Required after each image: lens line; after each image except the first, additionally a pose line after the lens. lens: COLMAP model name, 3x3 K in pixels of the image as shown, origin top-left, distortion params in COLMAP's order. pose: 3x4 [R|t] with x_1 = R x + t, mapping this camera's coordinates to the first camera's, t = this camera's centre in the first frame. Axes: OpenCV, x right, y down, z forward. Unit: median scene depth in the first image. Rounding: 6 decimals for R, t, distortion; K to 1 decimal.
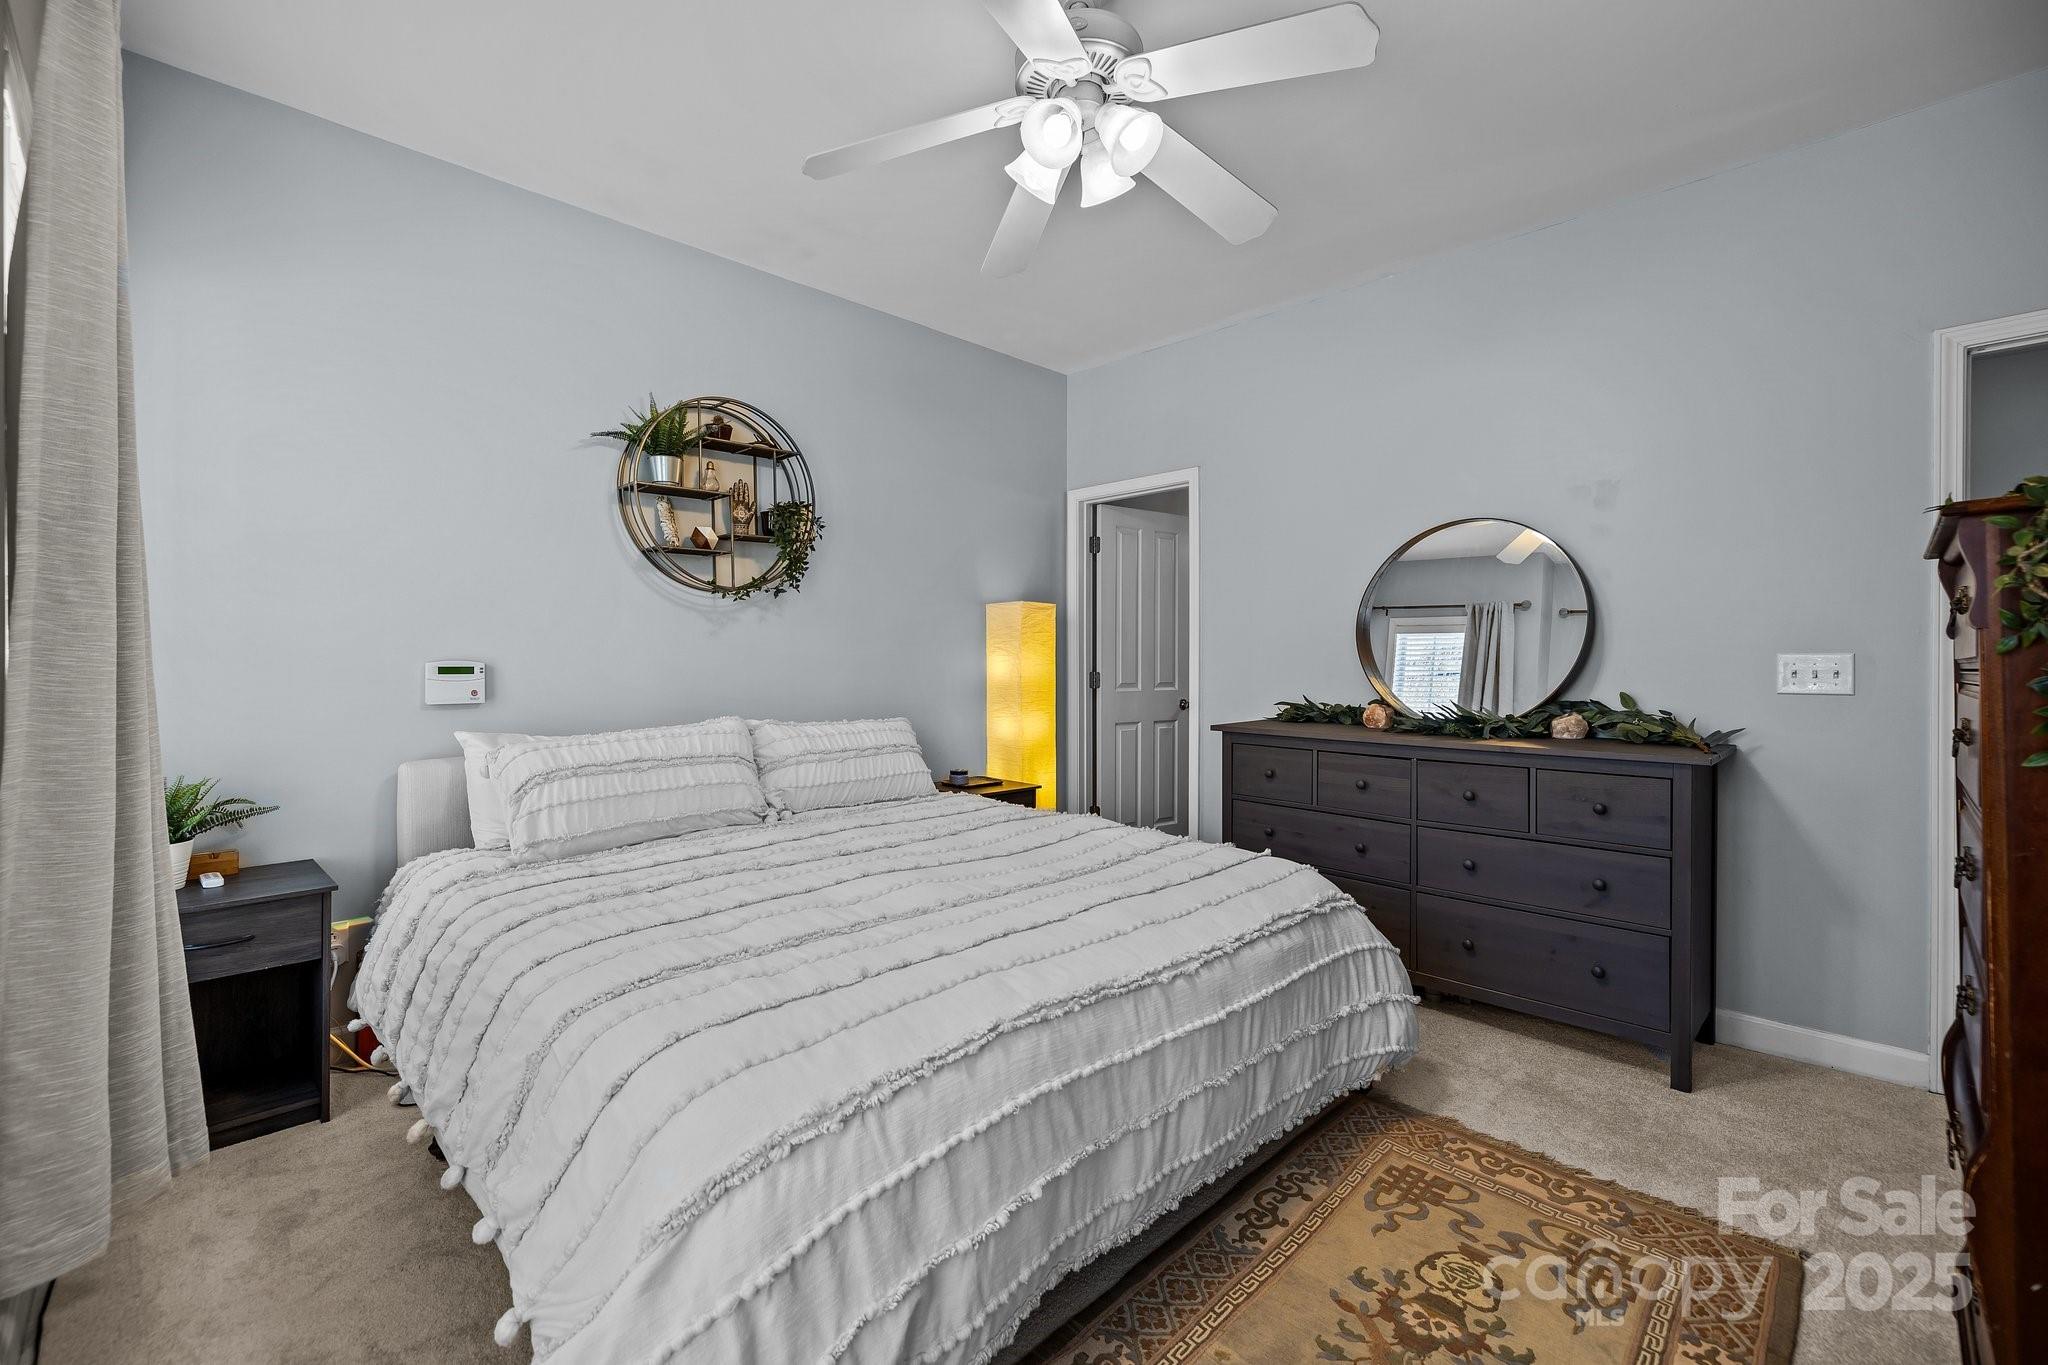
lens RADIAL K [[866.0, 0, 1001.5], [0, 866.0, 668.1], [0, 0, 1]] dist [-0.000484, -0.000033]
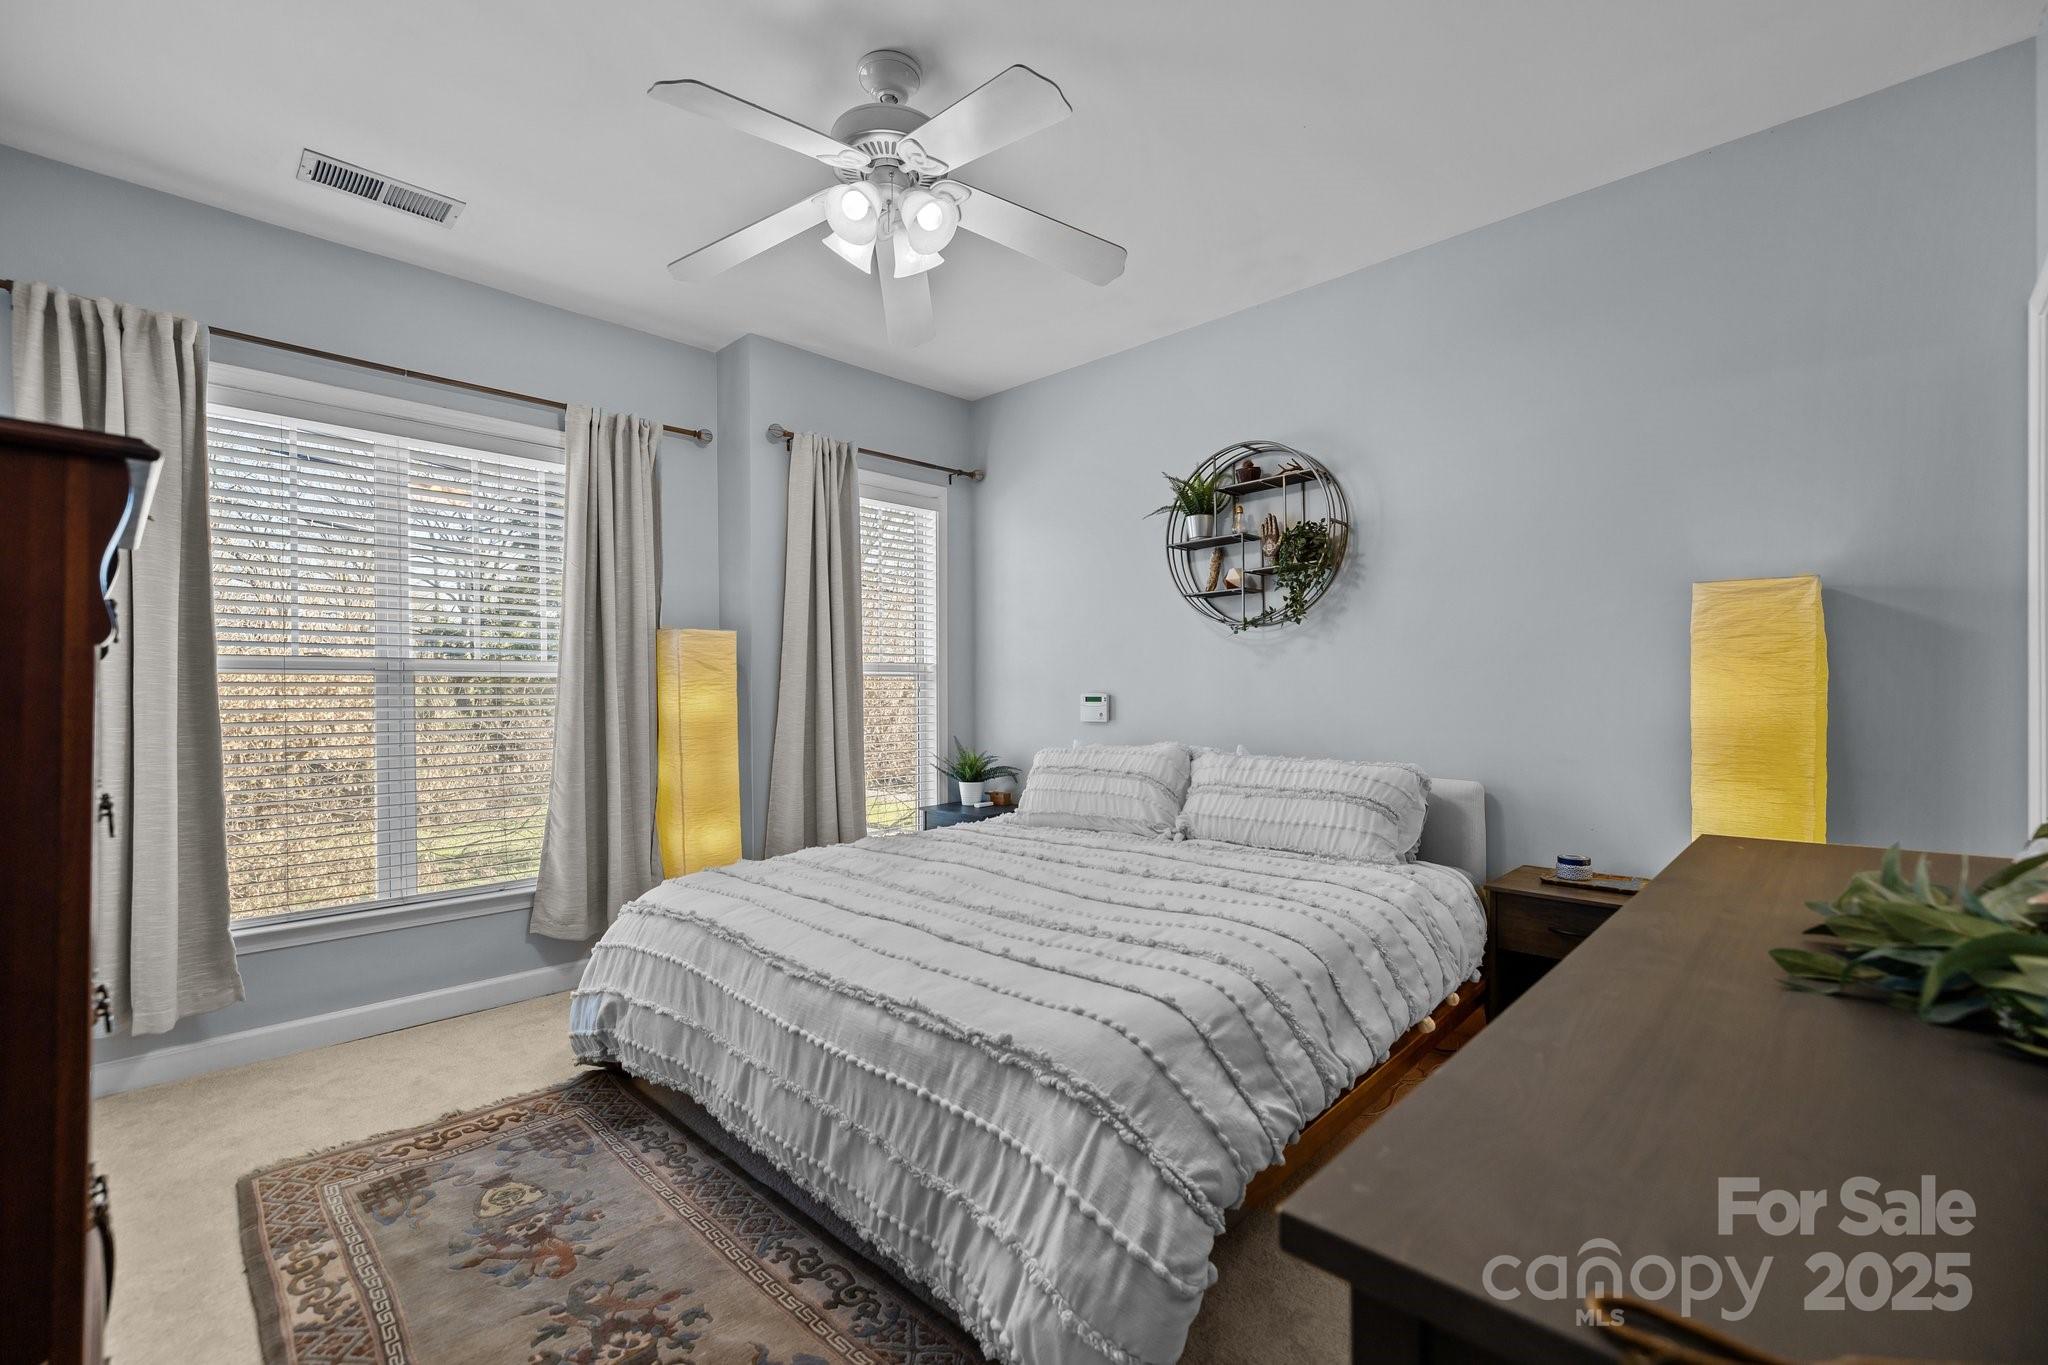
lens RADIAL K [[878.2, 0, 1016.2], [0, 878.2, 692.8], [0, 0, 1]] dist [0.000340, 0.000262]
pose [[0.032754, -0.002079, -0.999461, 1.101144], [-0.003378, 0.999992, -0.002190, -0.005663], [0.999458, 0.003448, 0.032747, 1.020565]]
